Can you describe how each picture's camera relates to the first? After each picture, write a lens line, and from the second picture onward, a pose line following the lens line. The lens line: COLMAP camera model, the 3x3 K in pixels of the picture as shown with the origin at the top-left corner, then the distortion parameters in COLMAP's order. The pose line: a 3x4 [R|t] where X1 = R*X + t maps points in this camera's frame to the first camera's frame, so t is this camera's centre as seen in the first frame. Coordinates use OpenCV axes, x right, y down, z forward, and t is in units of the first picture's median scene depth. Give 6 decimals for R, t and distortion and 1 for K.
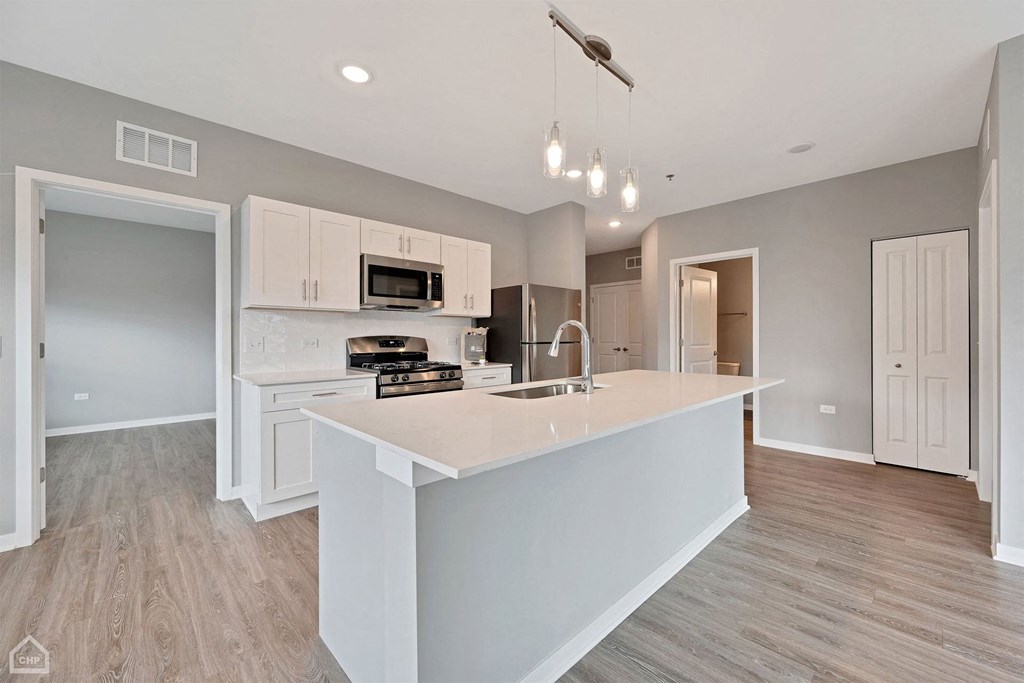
lens RADIAL K [[401.5, 0, 514.6], [0, 401.5, 337.0], [0, 0, 1]] dist [-0.001709, 0.000081]
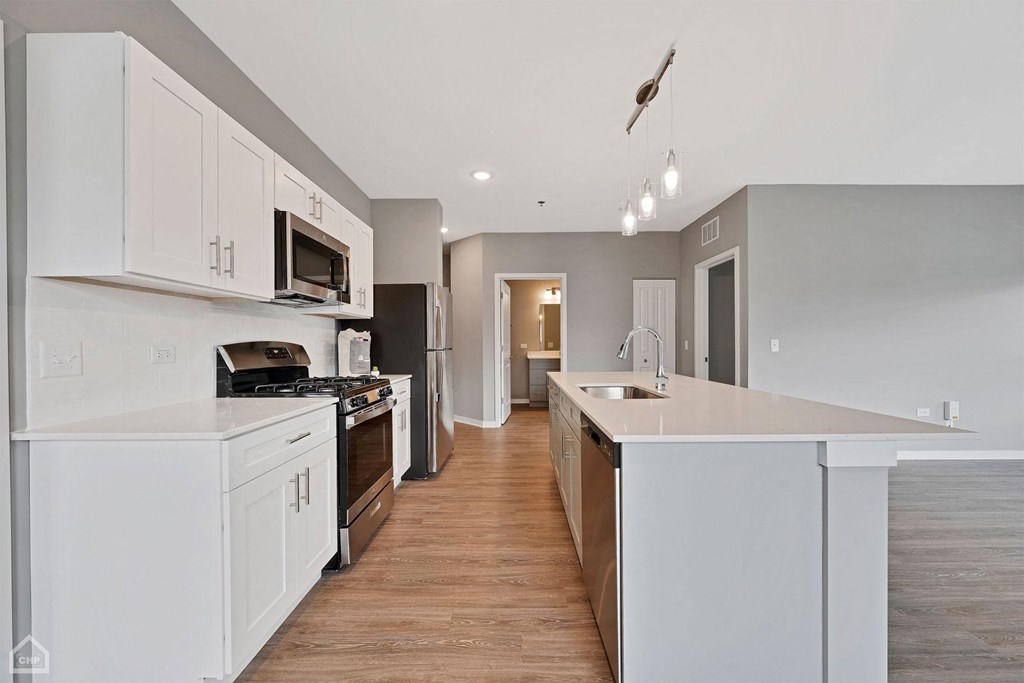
lens RADIAL K [[401.5, 0, 527.5], [0, 401.5, 343.9], [0, 0, 1]] dist [-0.001709, 0.000081]
pose [[0.690277, -0.002938, 0.723539, -0.564488], [0.005723, 0.999983, -0.001400, 0.005297], [-0.723522, 0.005107, 0.690282, 0.288944]]
